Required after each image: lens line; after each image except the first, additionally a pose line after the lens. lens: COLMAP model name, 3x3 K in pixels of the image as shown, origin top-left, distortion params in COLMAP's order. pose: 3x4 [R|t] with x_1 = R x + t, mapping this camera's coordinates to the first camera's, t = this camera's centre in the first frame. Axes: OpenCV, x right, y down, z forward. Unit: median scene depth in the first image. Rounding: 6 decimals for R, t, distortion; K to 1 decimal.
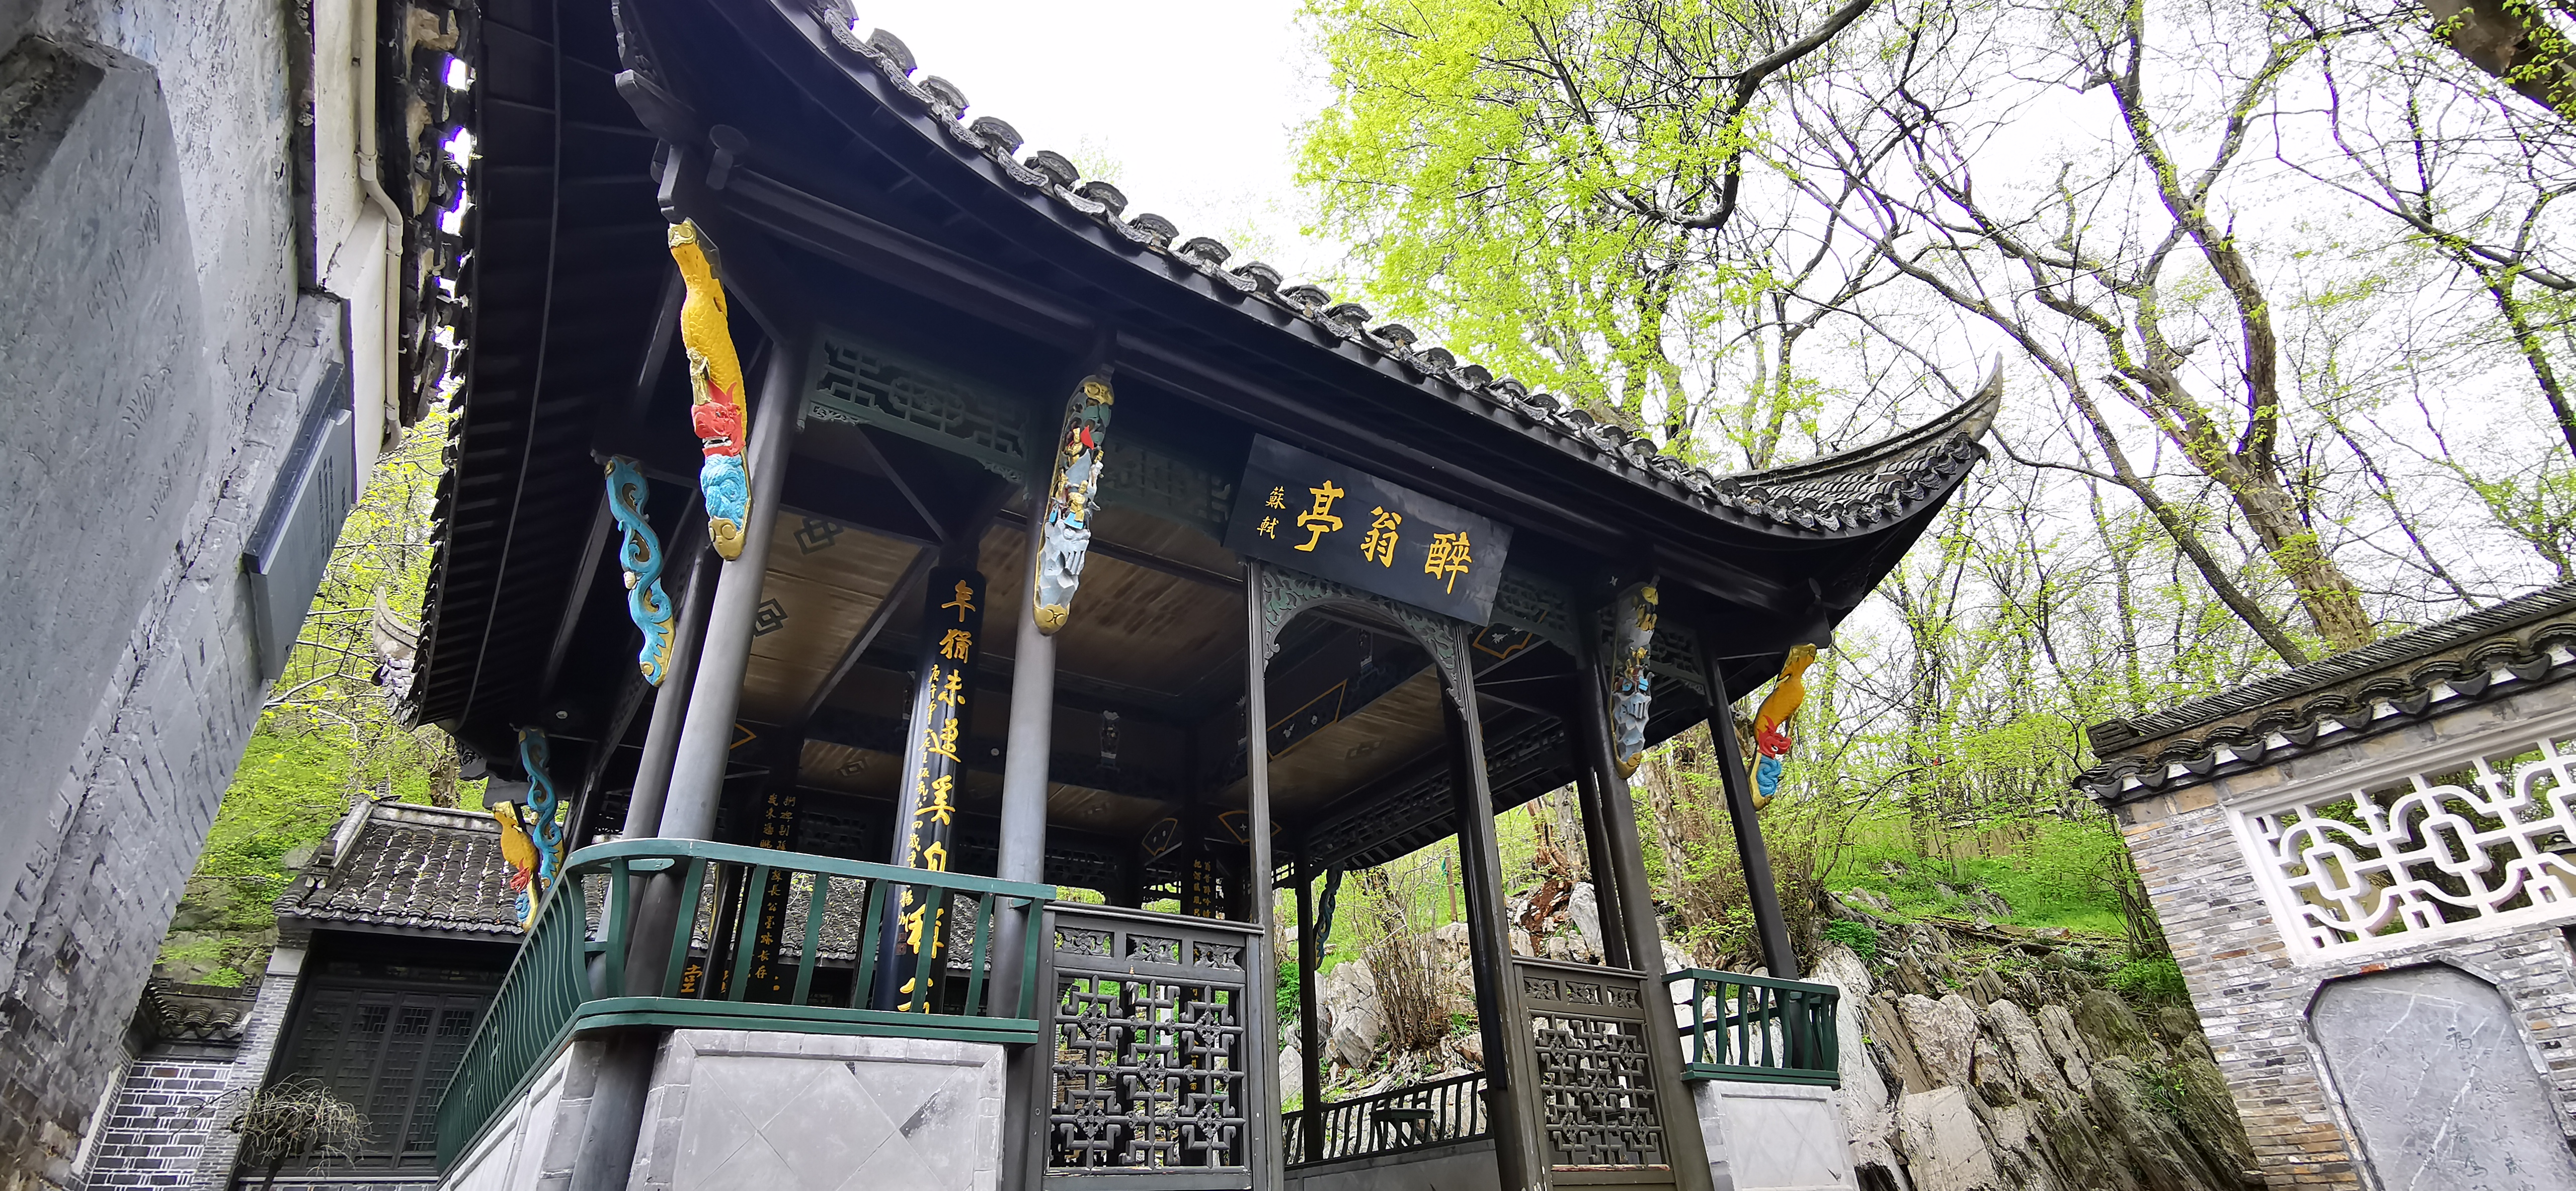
lens RADIAL K [[1191.2, 0, 1288.0], [0, 1191.2, 595.5], [0, 0, 1]] dist [0.004315, 0.000267]
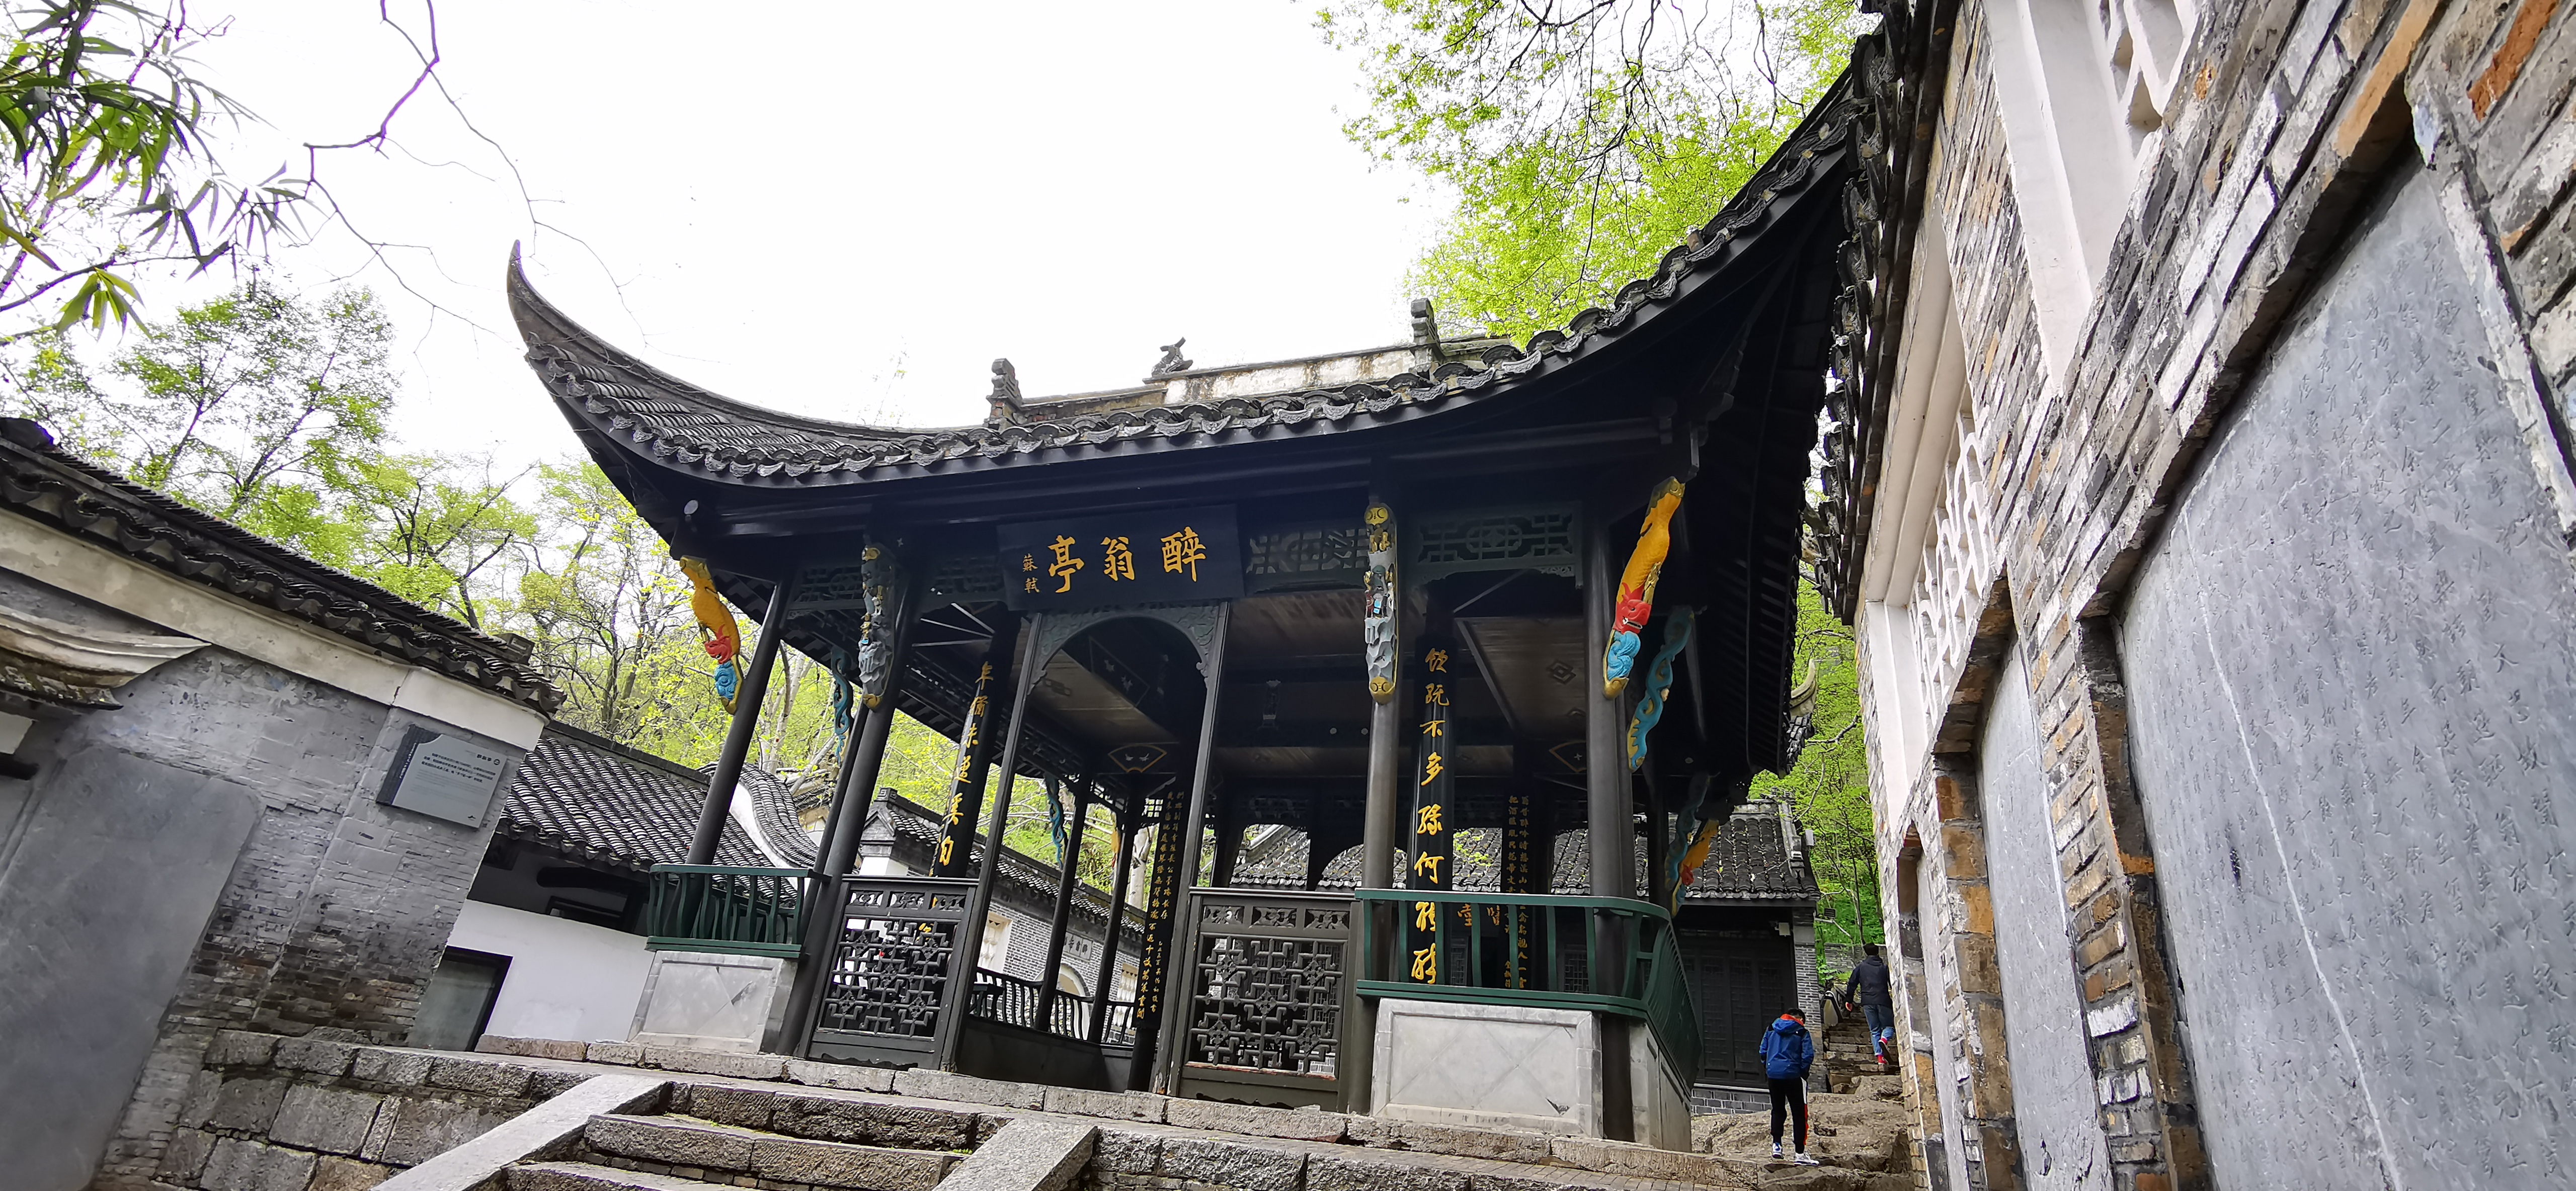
lens RADIAL K [[1184.4, 0, 1288.0], [0, 1184.4, 595.5], [0, 0, 1]] dist [0.001239, 0.000048]
pose [[0.585505, -0.240703, -0.774110, 1.150748], [0.281637, 0.955821, -0.084186, 0.143203], [0.760174, -0.168727, 0.627429, 0.368500]]
